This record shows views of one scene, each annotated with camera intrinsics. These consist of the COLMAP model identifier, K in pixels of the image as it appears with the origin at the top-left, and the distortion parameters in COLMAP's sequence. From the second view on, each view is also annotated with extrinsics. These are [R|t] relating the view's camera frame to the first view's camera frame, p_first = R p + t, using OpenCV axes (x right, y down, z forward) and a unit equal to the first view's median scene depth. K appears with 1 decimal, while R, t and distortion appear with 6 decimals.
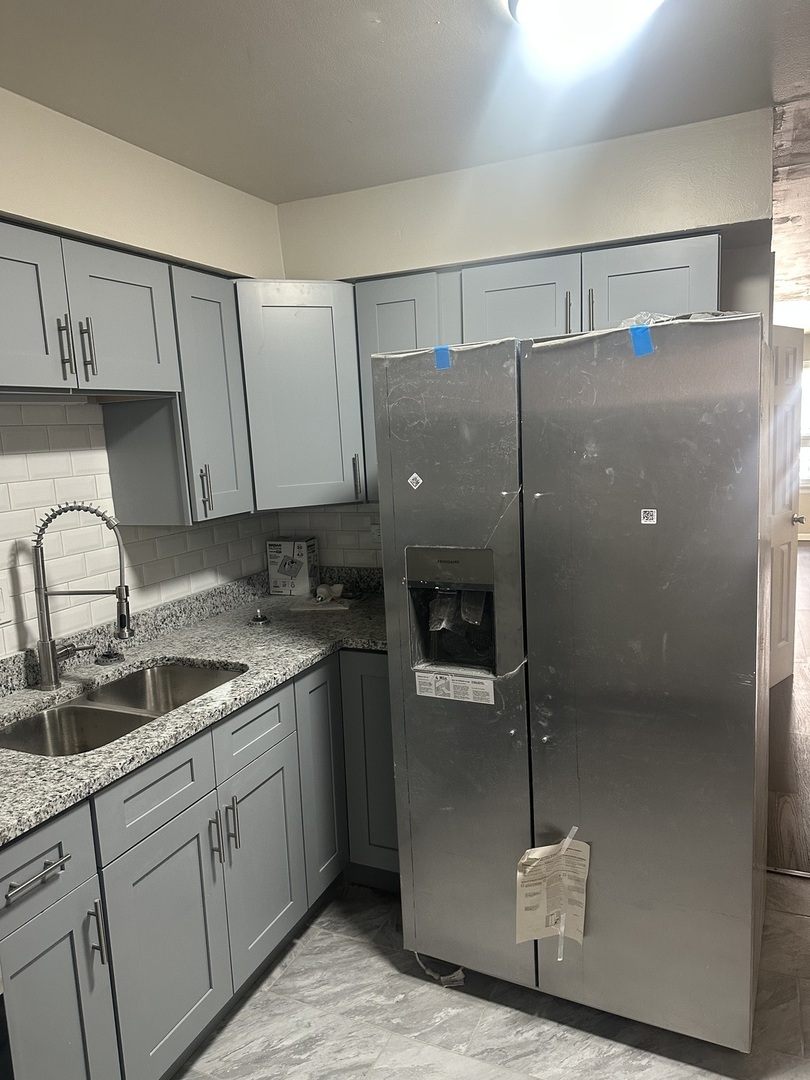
lens RADIAL K [[760.7, 0, 405.0], [0, 760.7, 540.0], [0, 0, 1]] dist [0.037858, -0.050180]
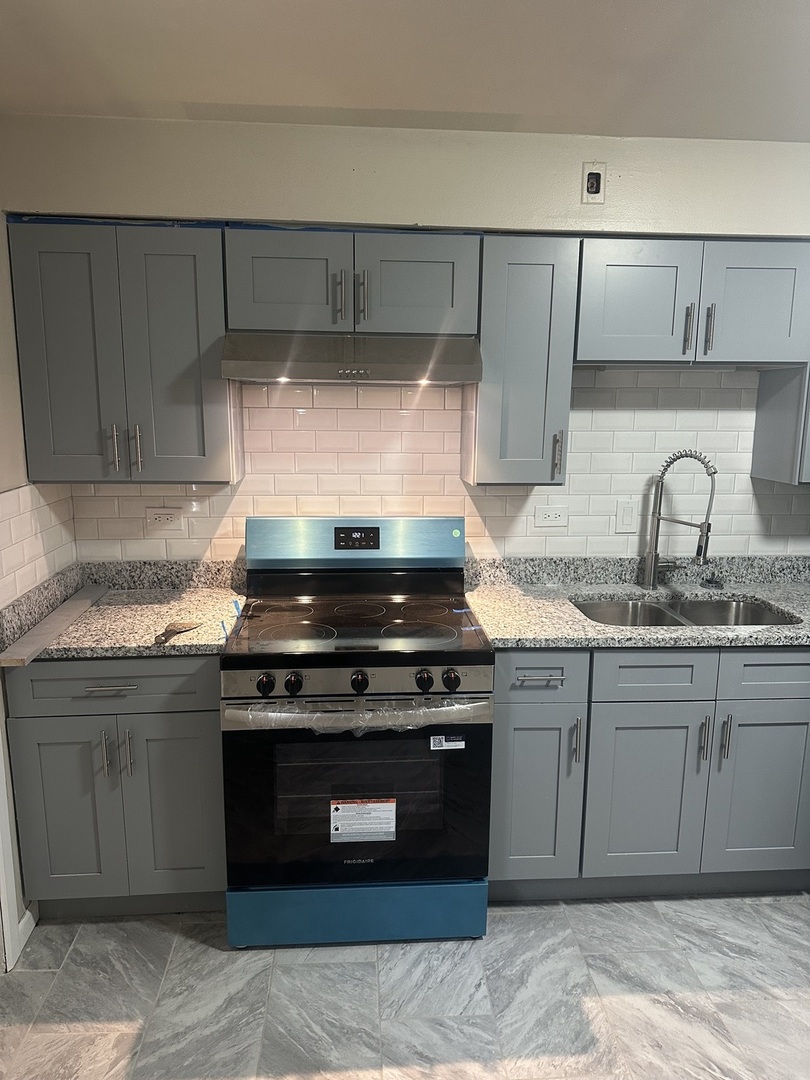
lens RADIAL K [[760.7, 0, 405.0], [0, 760.7, 540.0], [0, 0, 1]] dist [0.037858, -0.050180]
pose [[0.479777, 0.215704, -0.850462, 0.446854], [-0.161741, 0.974440, 0.155904, -0.026210], [0.862353, 0.062756, 0.502402, -0.032486]]
